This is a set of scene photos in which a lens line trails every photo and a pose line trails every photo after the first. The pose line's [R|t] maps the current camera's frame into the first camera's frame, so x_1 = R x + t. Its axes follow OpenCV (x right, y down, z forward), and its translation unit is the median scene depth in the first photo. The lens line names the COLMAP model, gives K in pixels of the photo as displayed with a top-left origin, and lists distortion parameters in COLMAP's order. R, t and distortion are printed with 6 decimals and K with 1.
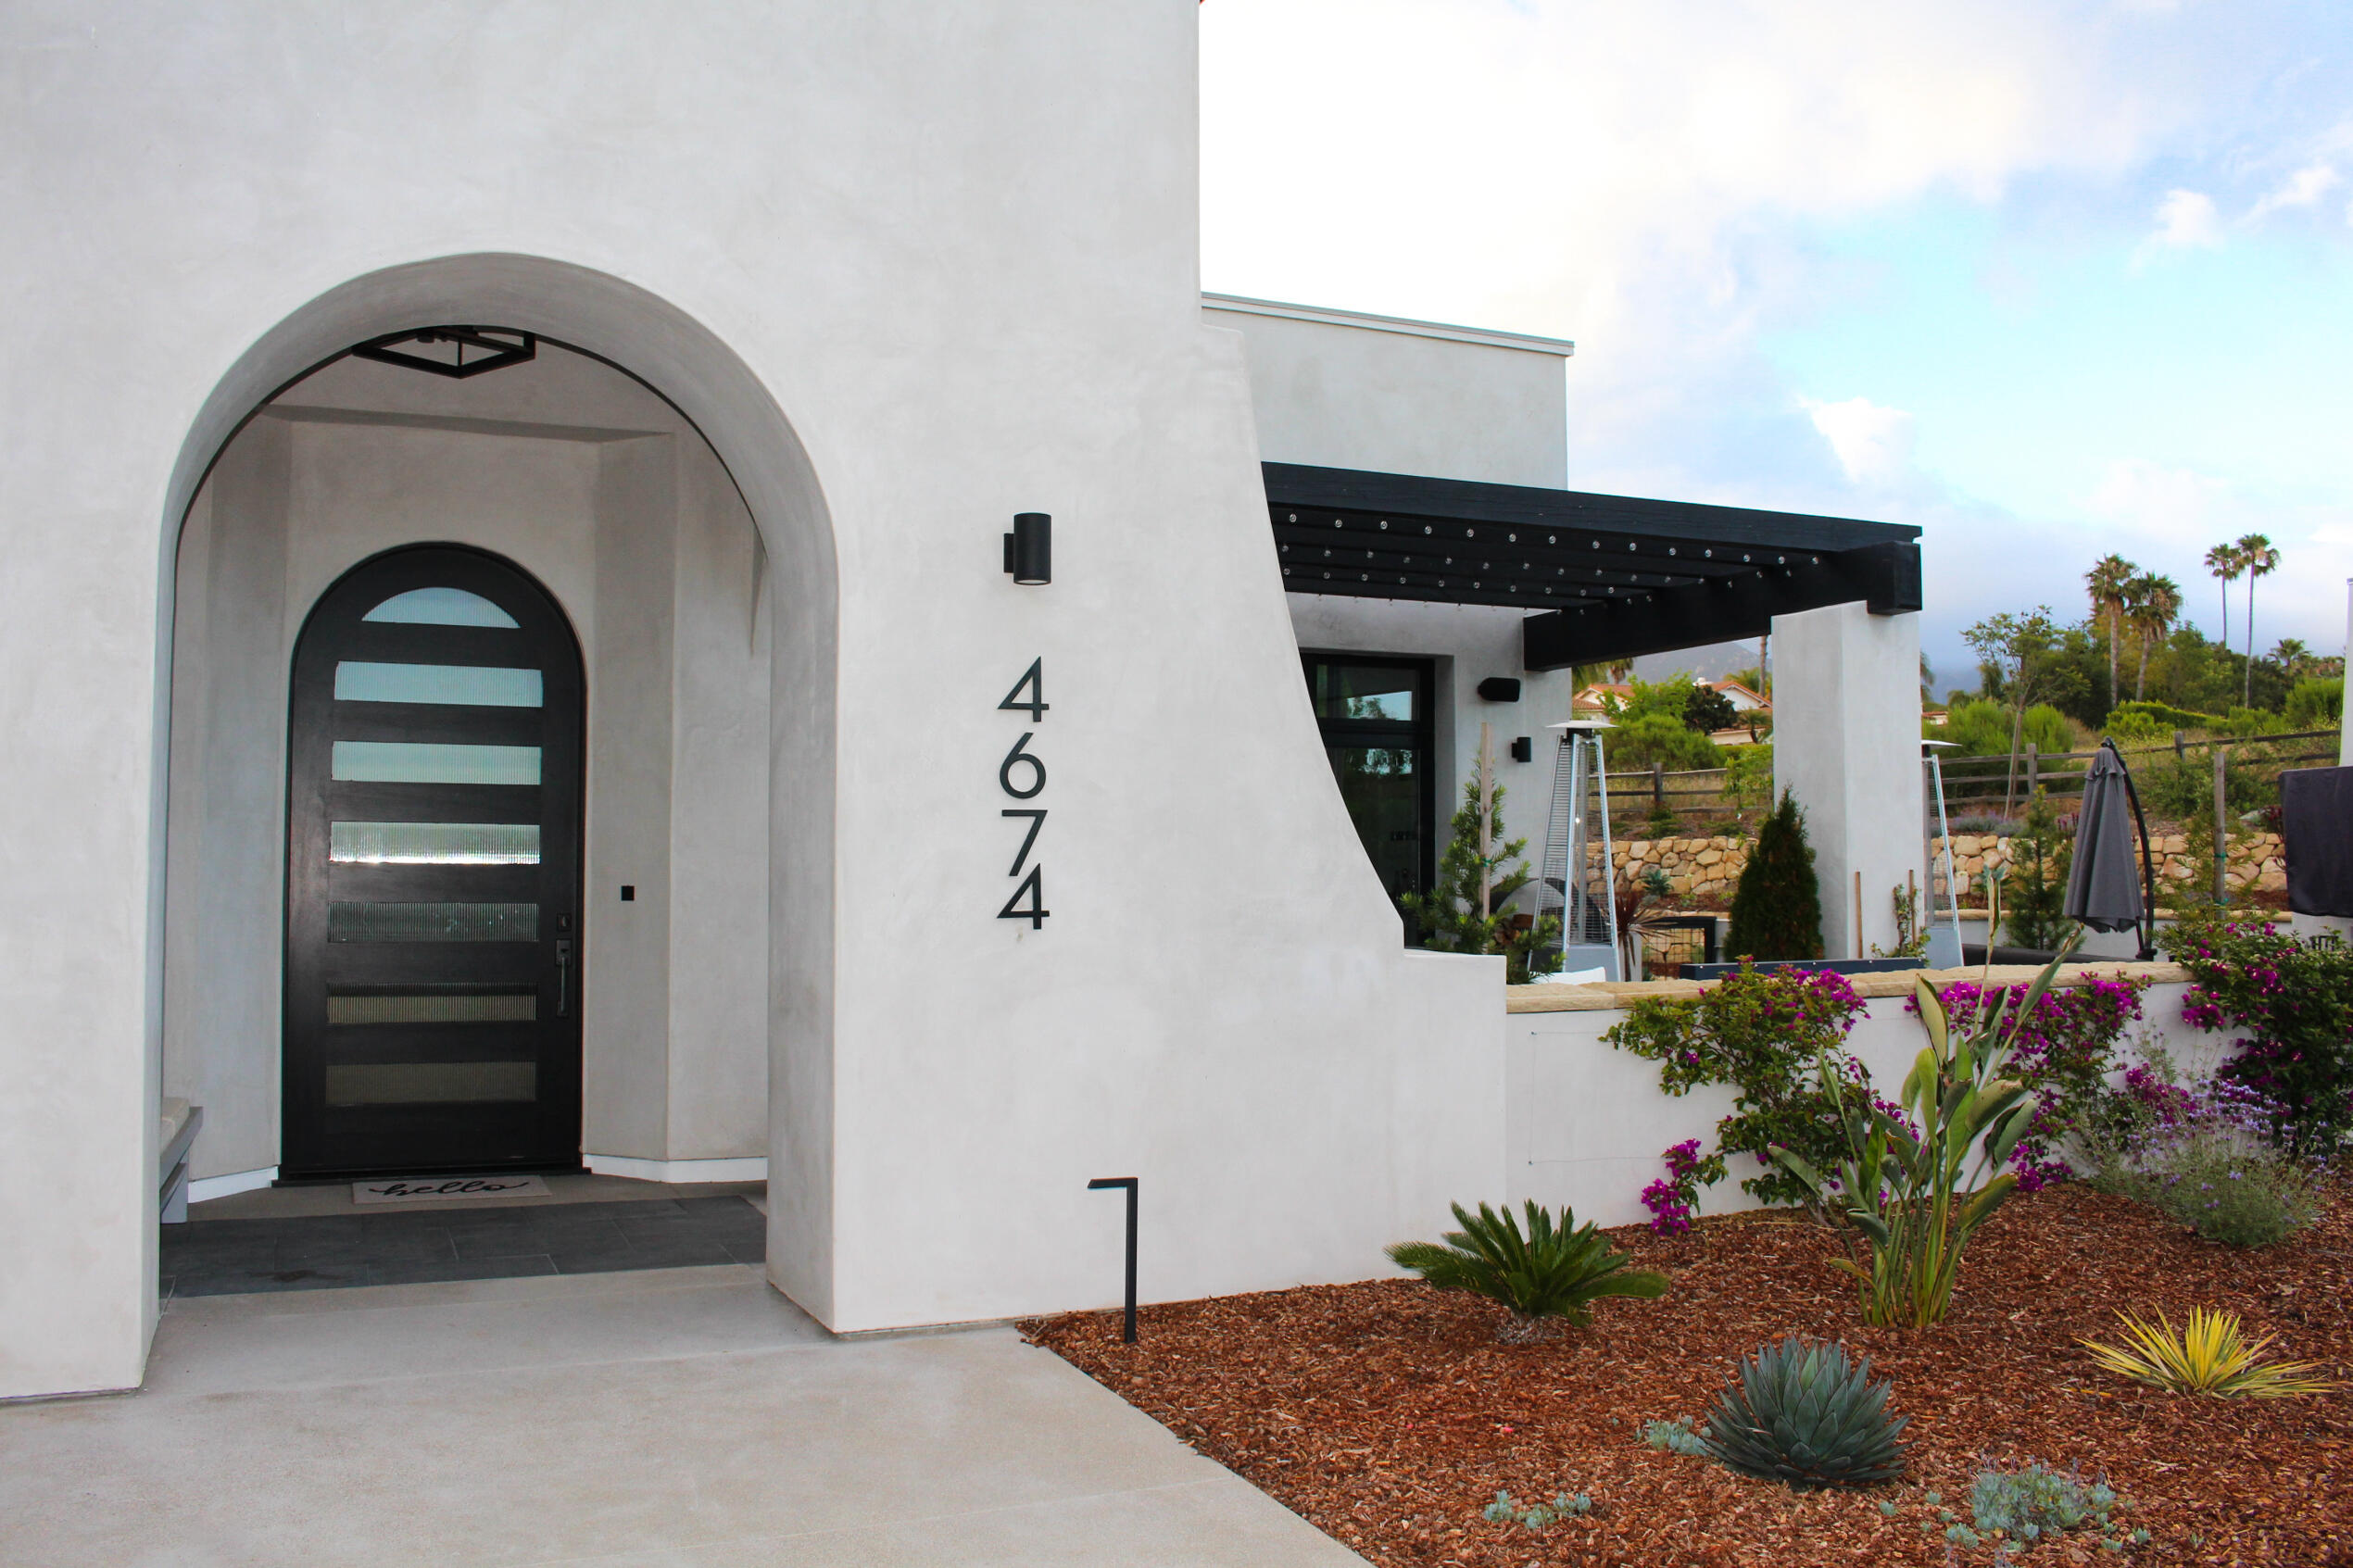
lens RADIAL K [[1972.9, 0, 1232.8], [0, 1972.9, 778.5], [0, 0, 1]] dist [-0.154979, 0.132719]
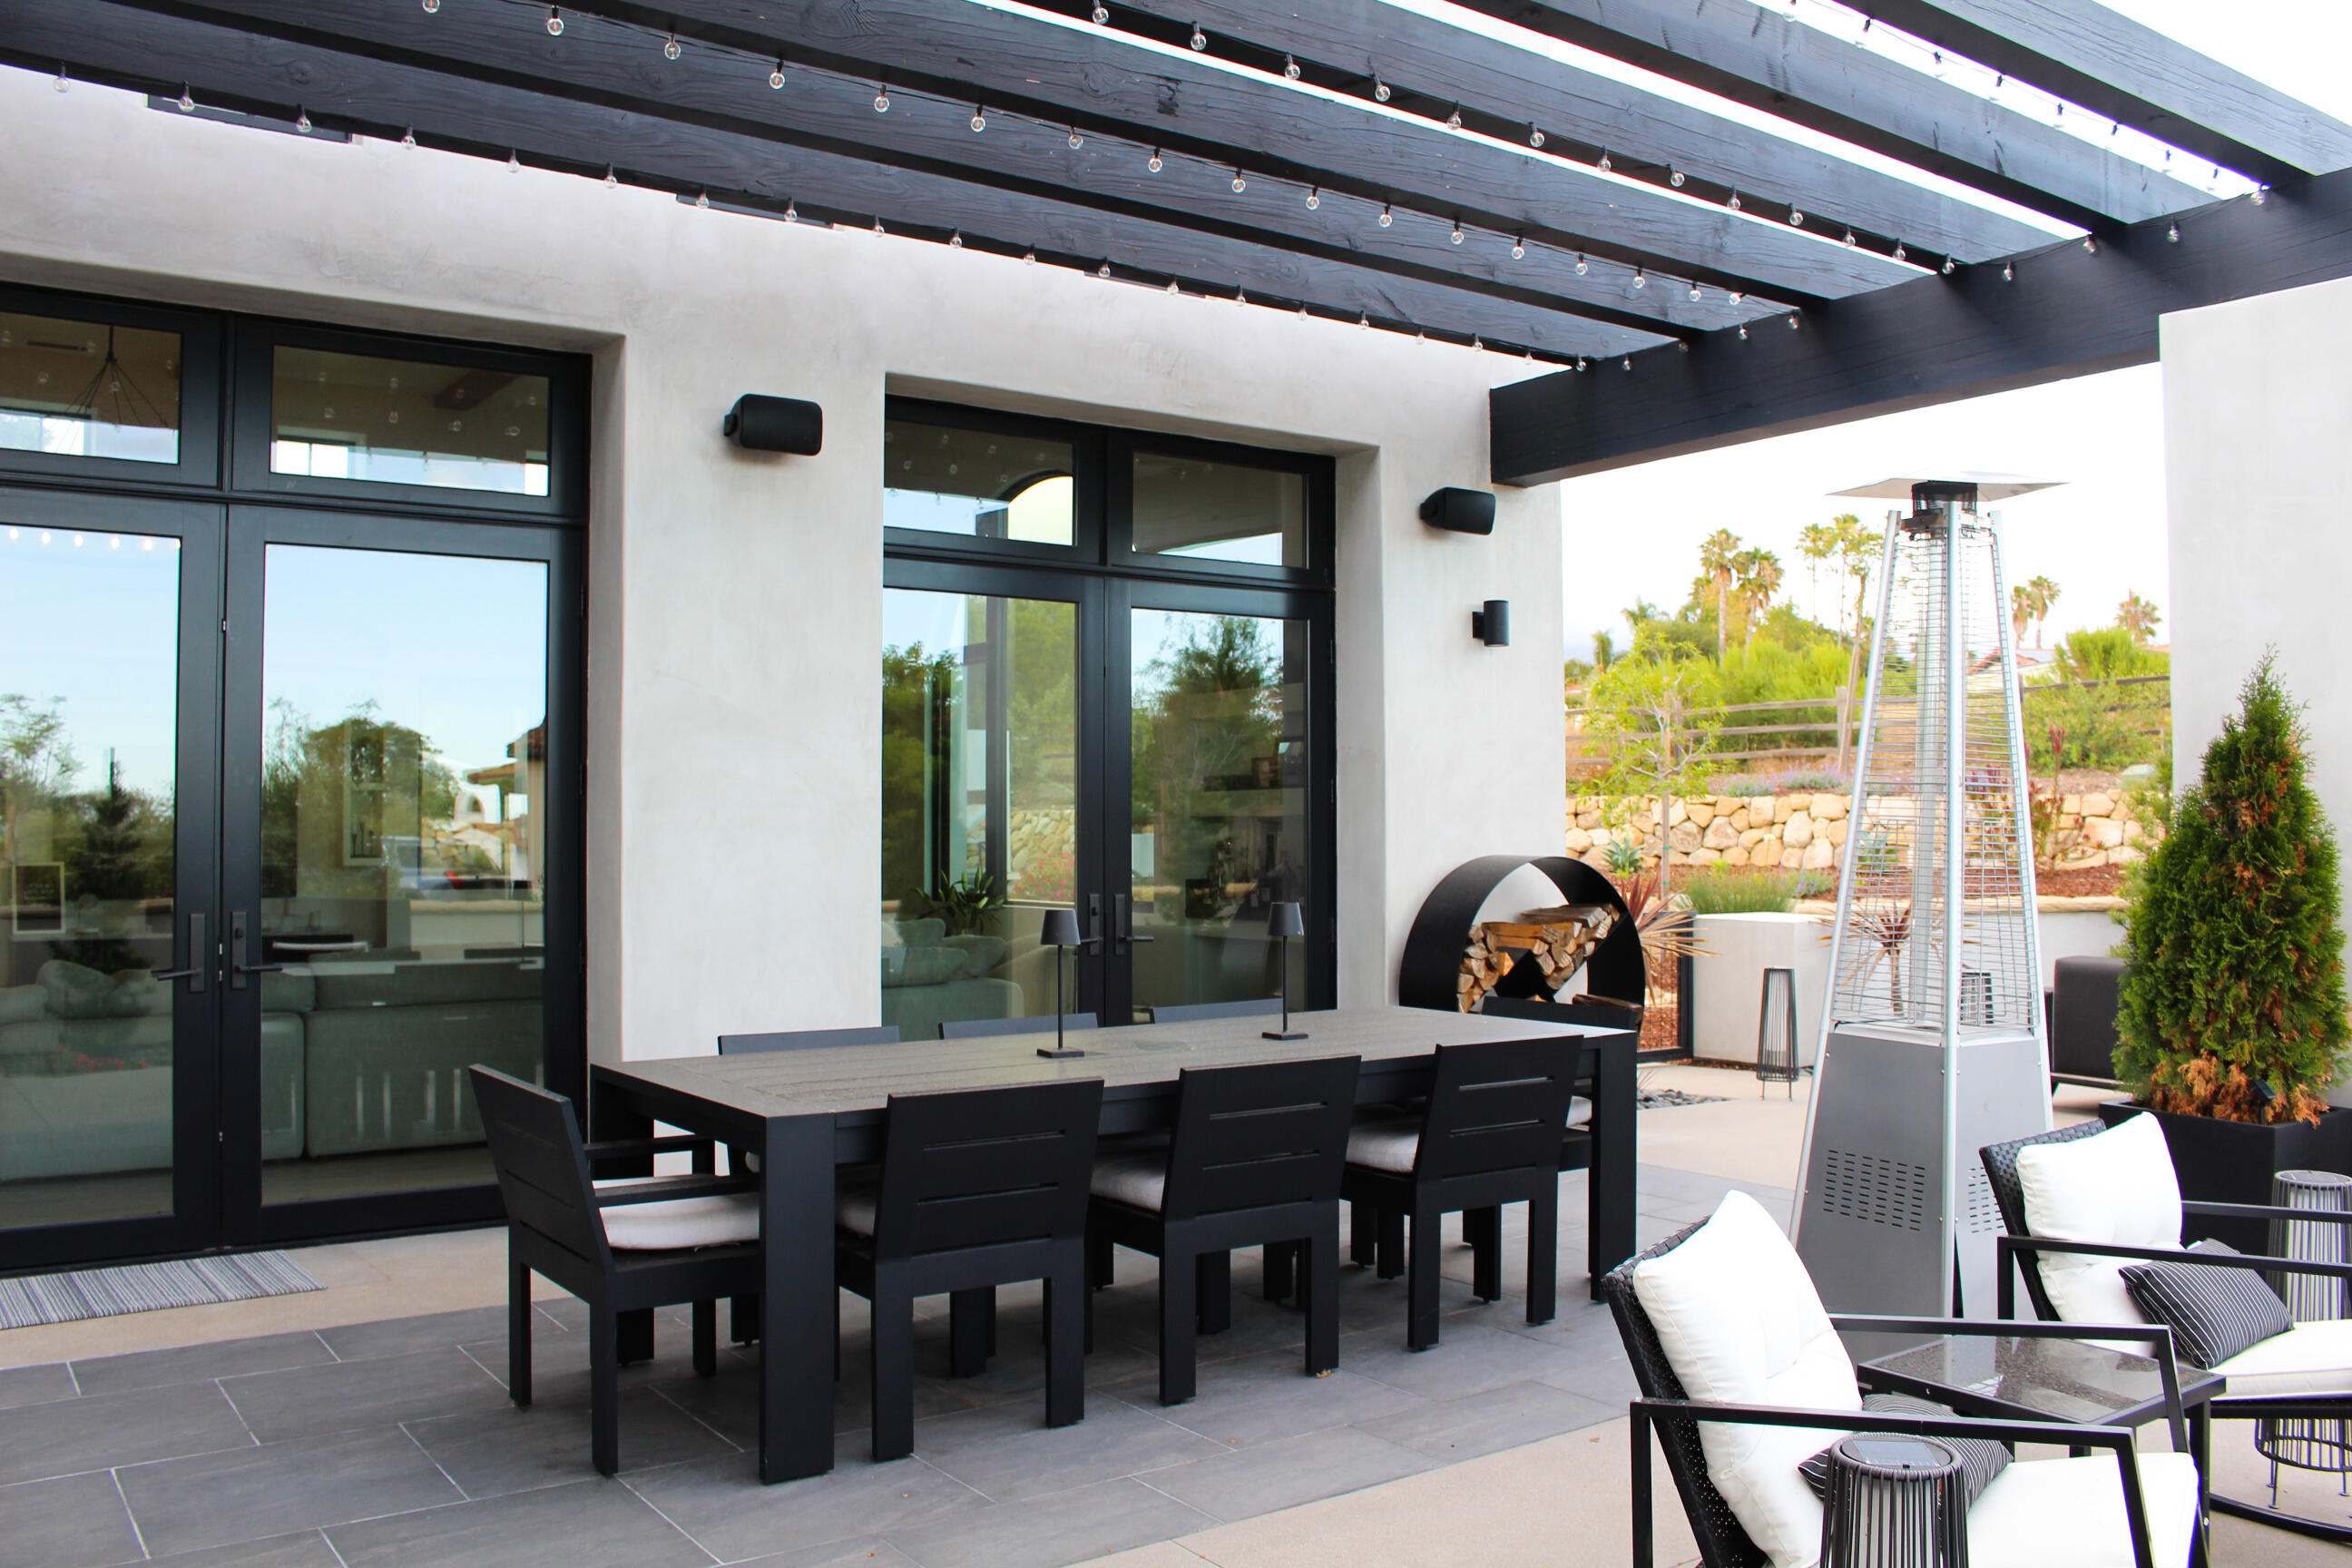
lens RADIAL K [[1972.3, 0, 1232.3], [0, 1972.3, 778.5], [0, 0, 1]] dist [-0.154979, 0.132719]
pose [[0.979675, 0.004312, 0.200543, -0.035457], [-0.007819, 0.999830, 0.016702, 0.020554], [-0.200437, -0.017930, 0.979543, 0.473656]]
